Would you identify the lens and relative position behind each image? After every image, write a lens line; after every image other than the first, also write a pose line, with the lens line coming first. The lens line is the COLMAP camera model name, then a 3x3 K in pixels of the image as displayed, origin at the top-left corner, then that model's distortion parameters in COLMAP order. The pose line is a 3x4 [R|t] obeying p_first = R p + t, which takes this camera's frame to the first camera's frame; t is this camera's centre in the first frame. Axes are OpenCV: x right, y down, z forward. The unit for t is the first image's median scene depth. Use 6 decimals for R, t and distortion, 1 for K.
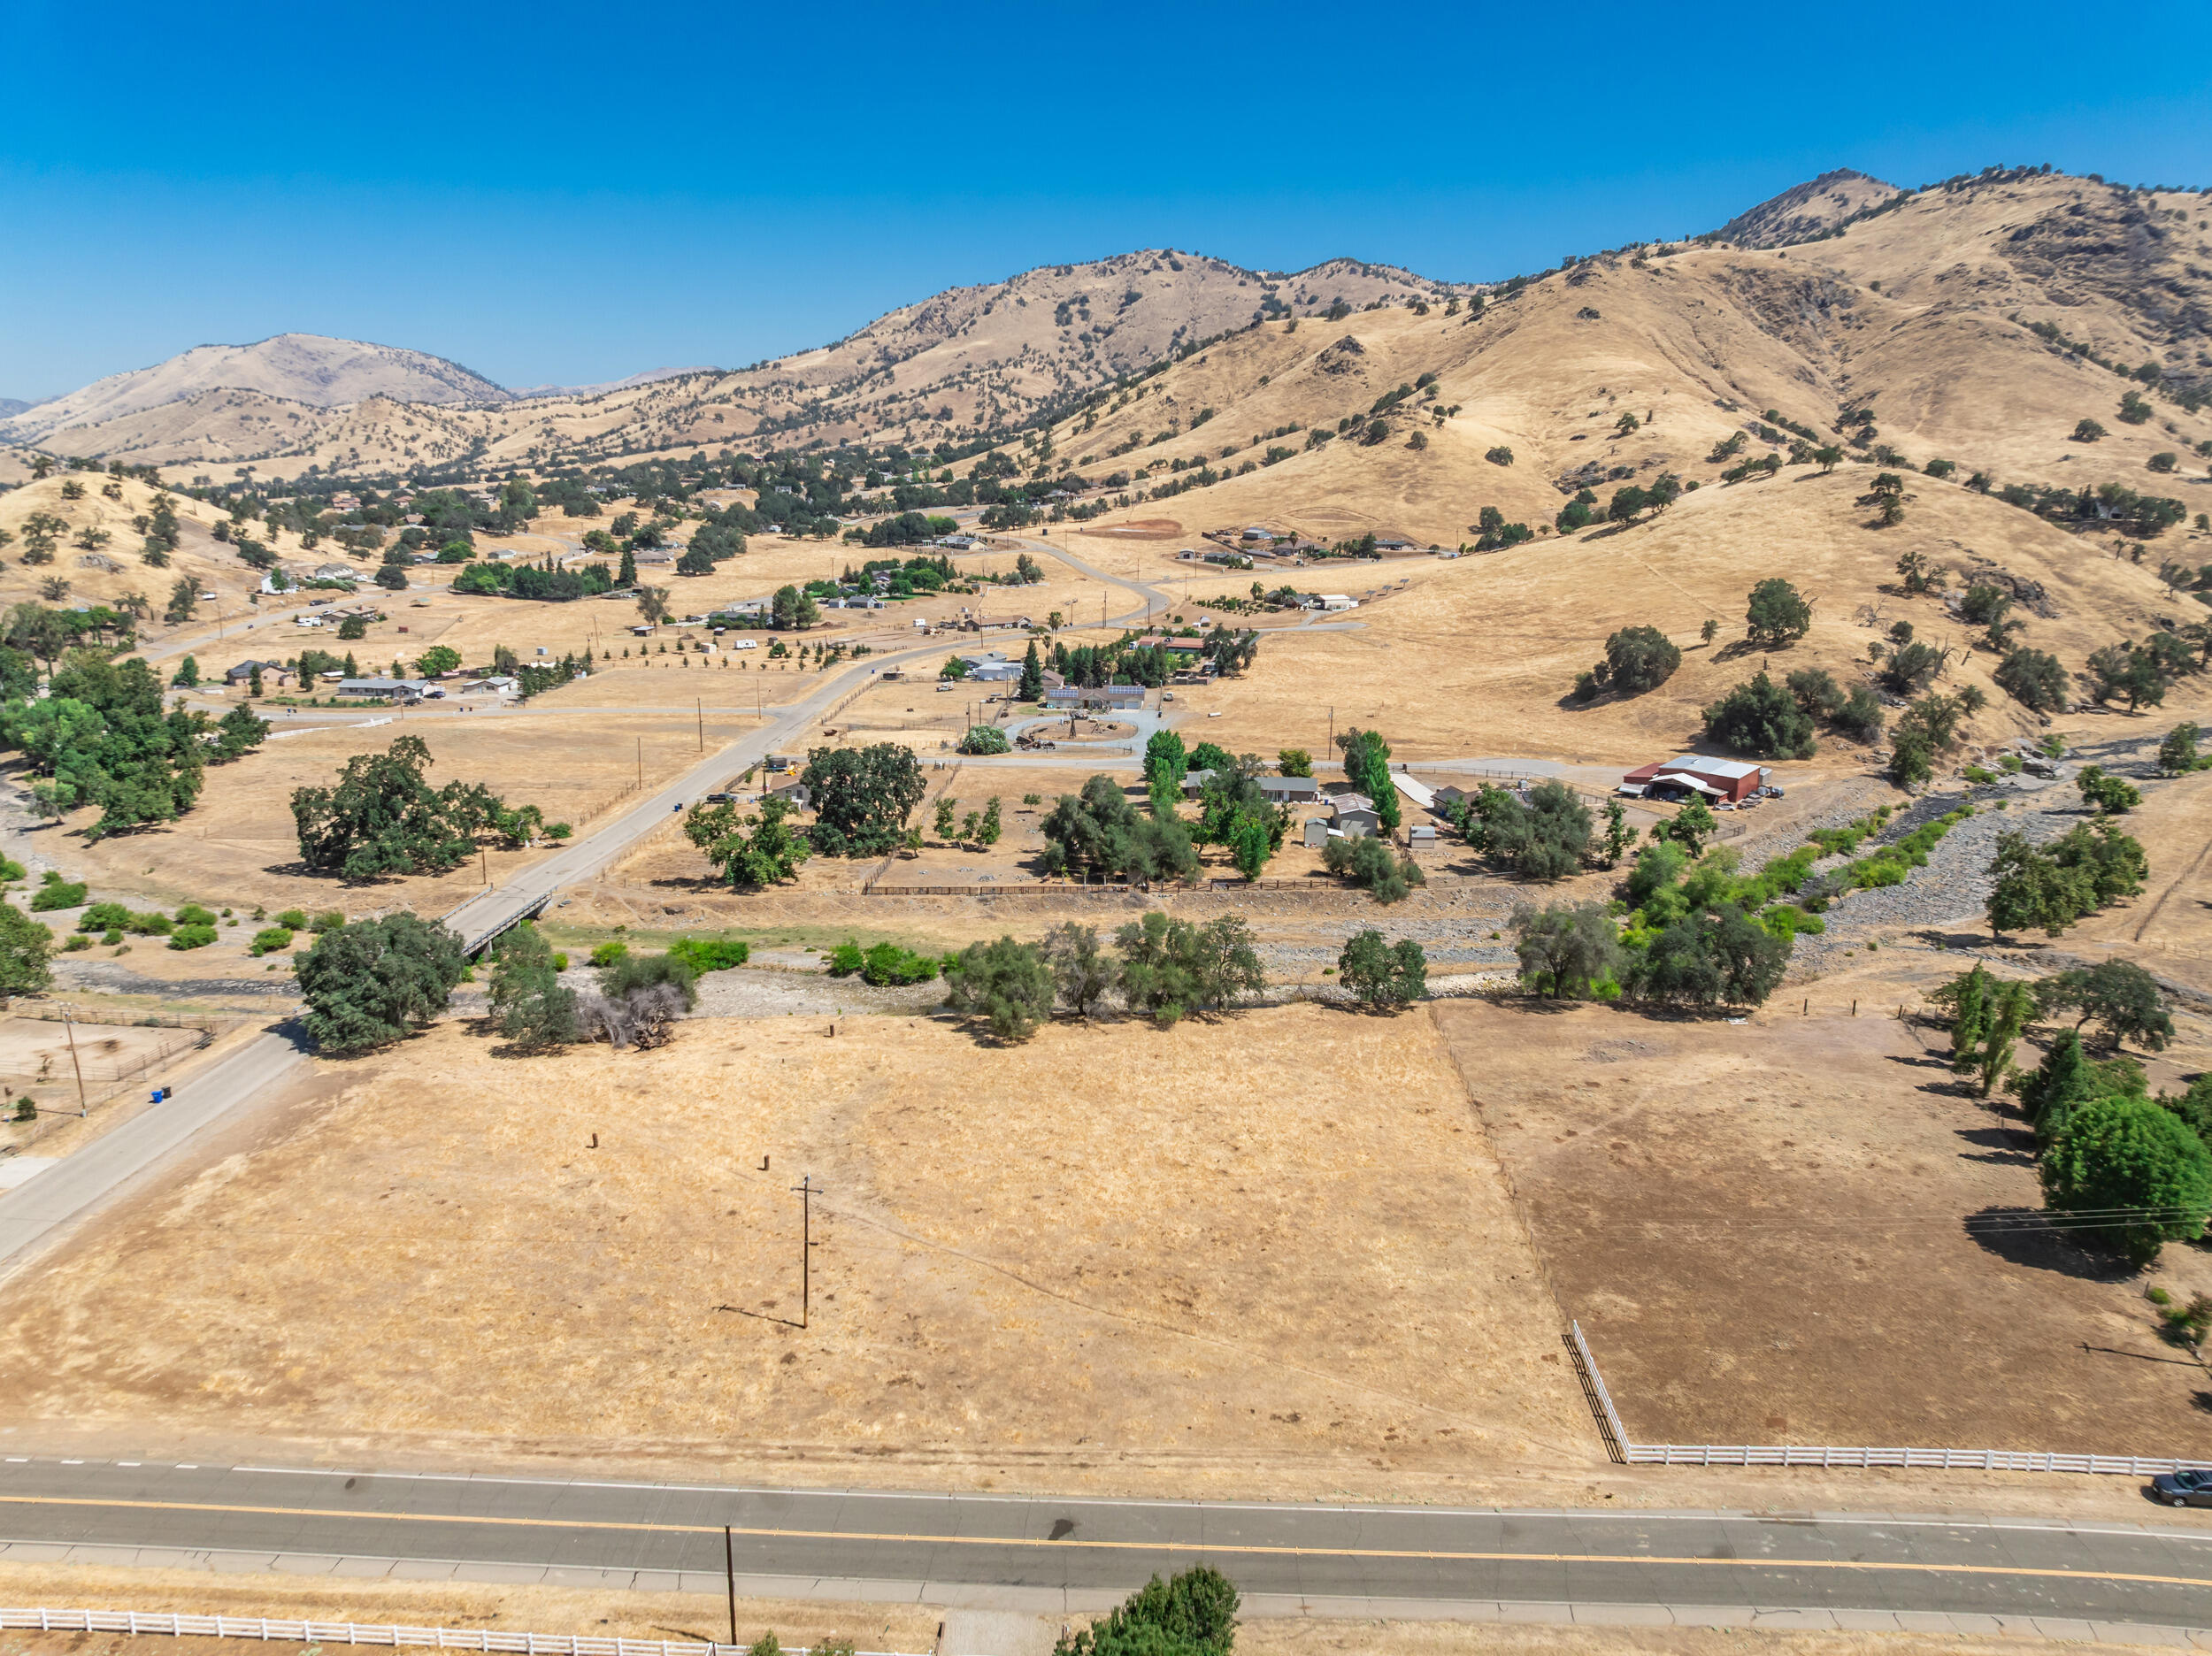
lens RADIAL K [[1589.6, 0, 1146.7], [0, 1589.6, 818.1], [0, 0, 1]] dist [-0.047665, 0.031841]
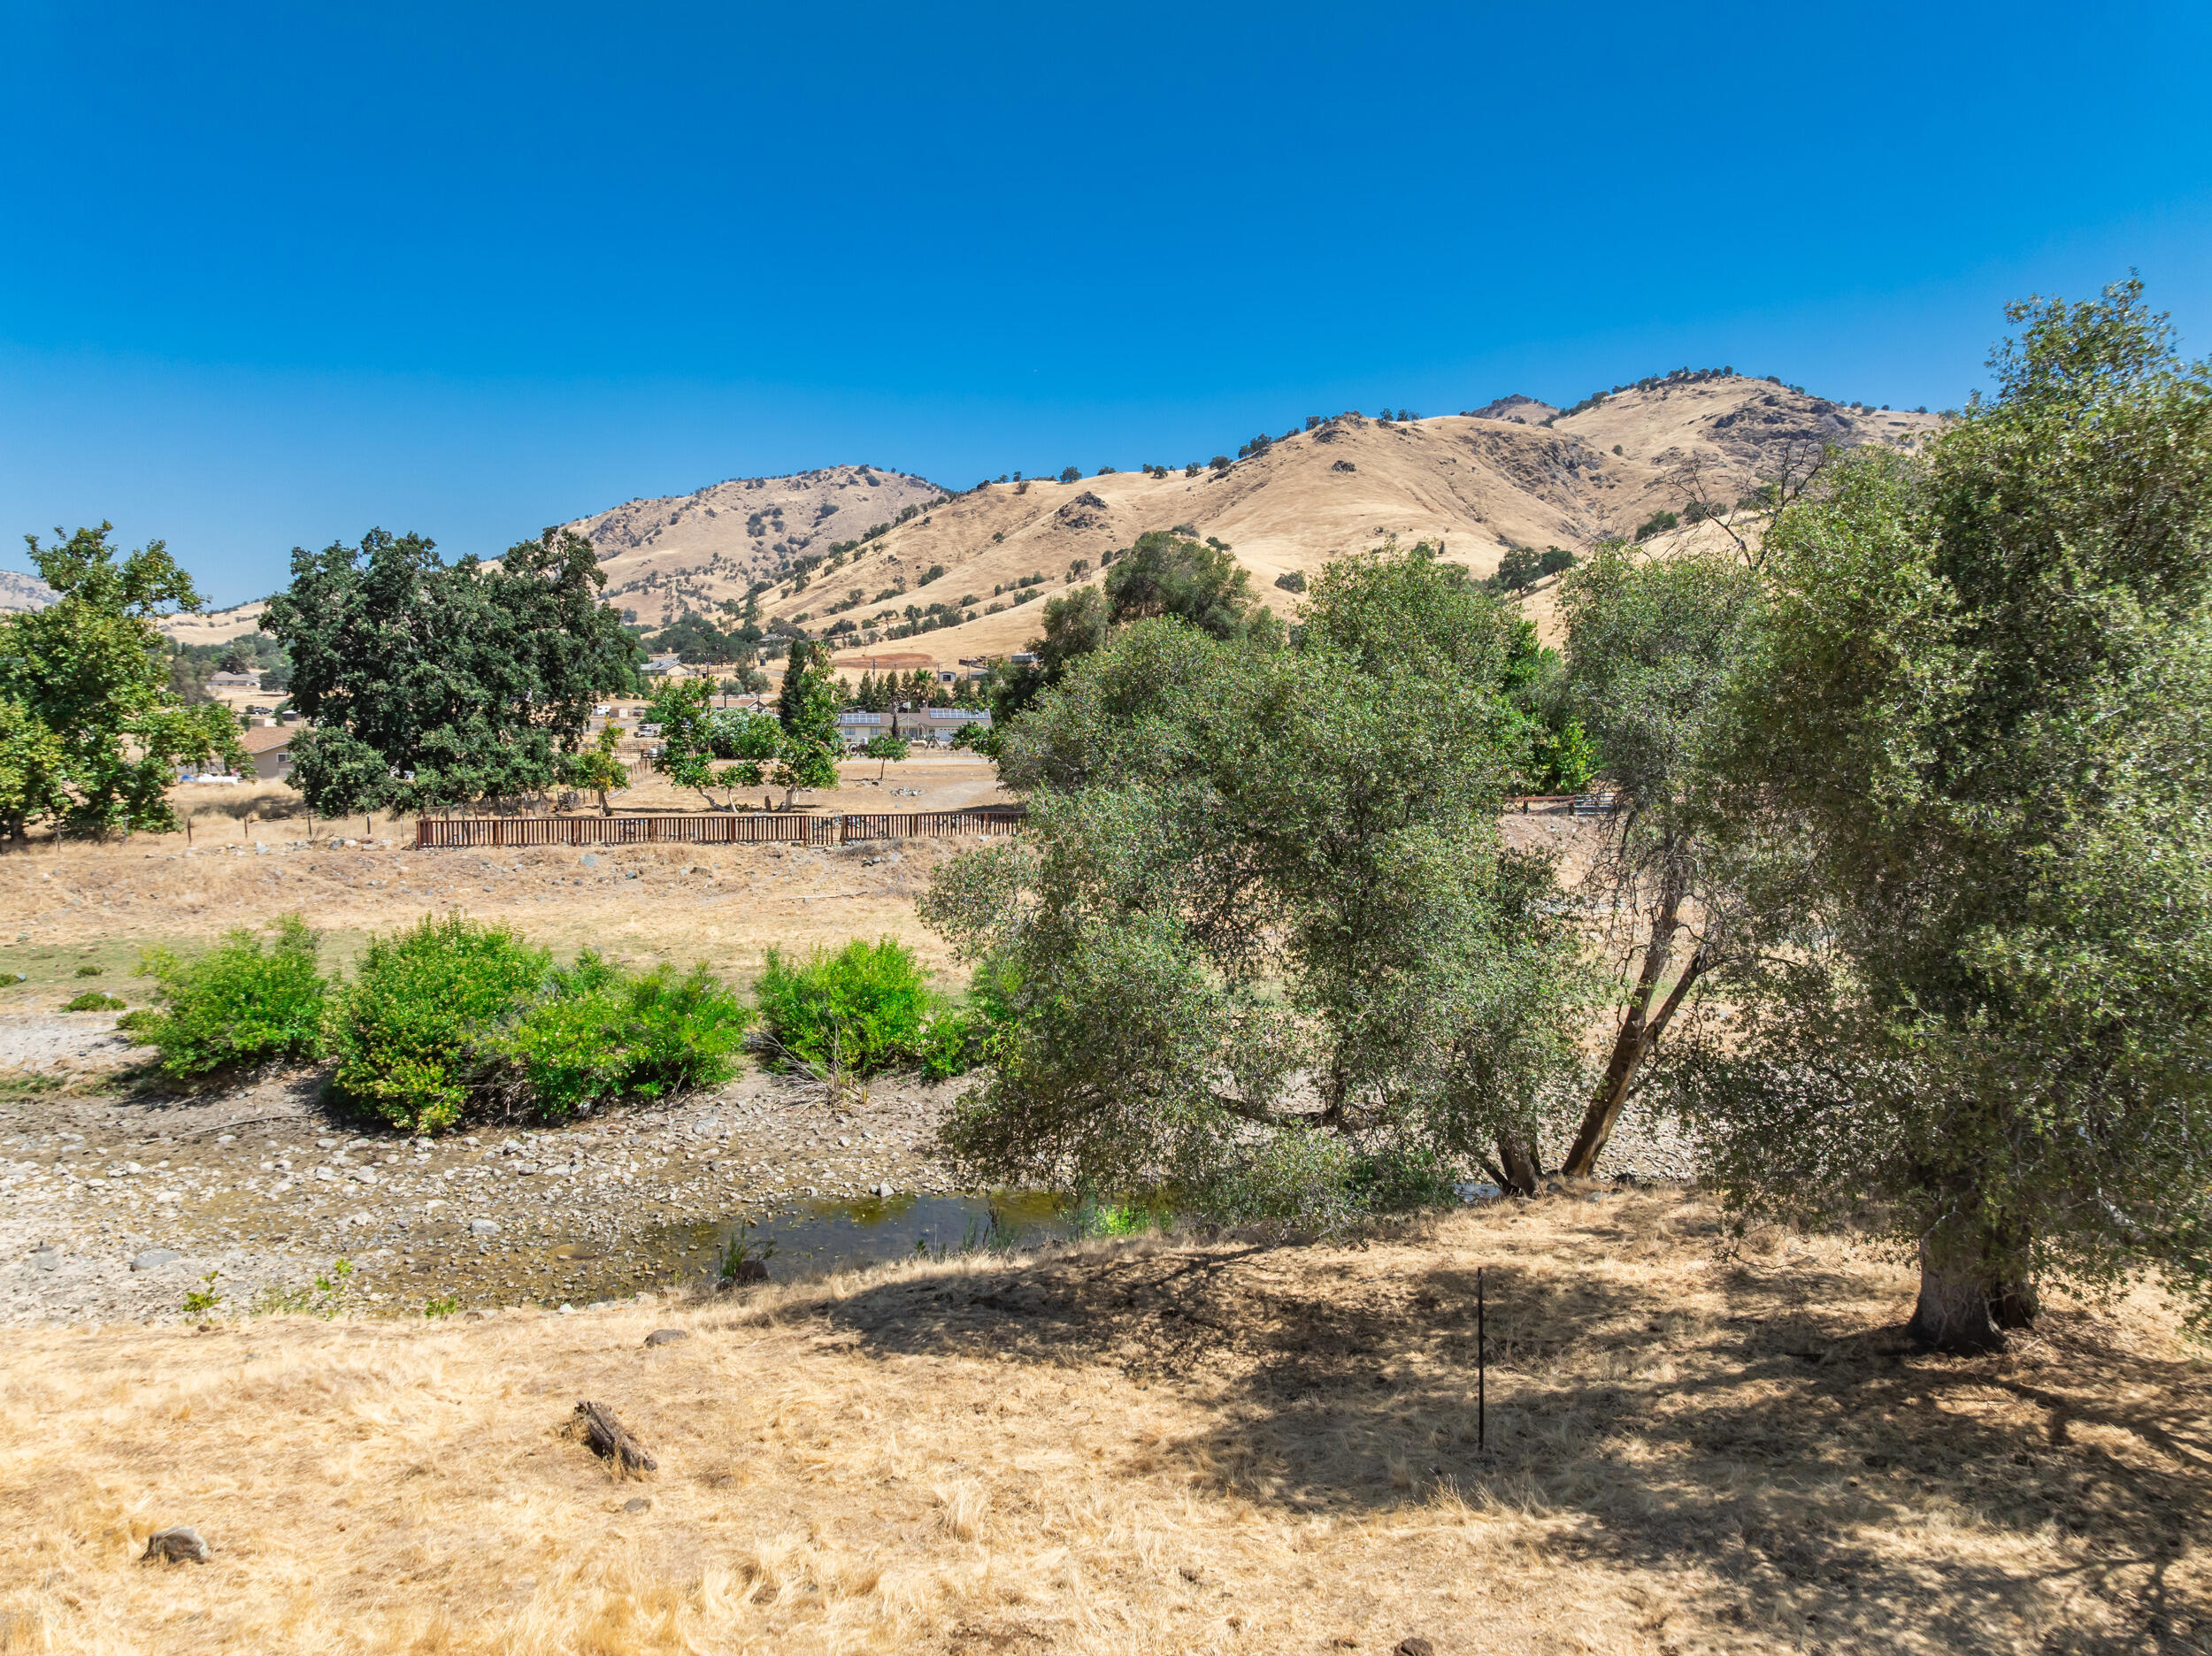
lens RADIAL K [[1589.6, 0, 1146.7], [0, 1589.6, 818.1], [0, 0, 1]] dist [-0.047665, 0.031841]
pose [[0.981273, -0.021917, 0.191371, -0.017949], [0.050103, 0.988350, -0.143714, 0.014987], [-0.185992, 0.150611, 0.970939, 0.120756]]
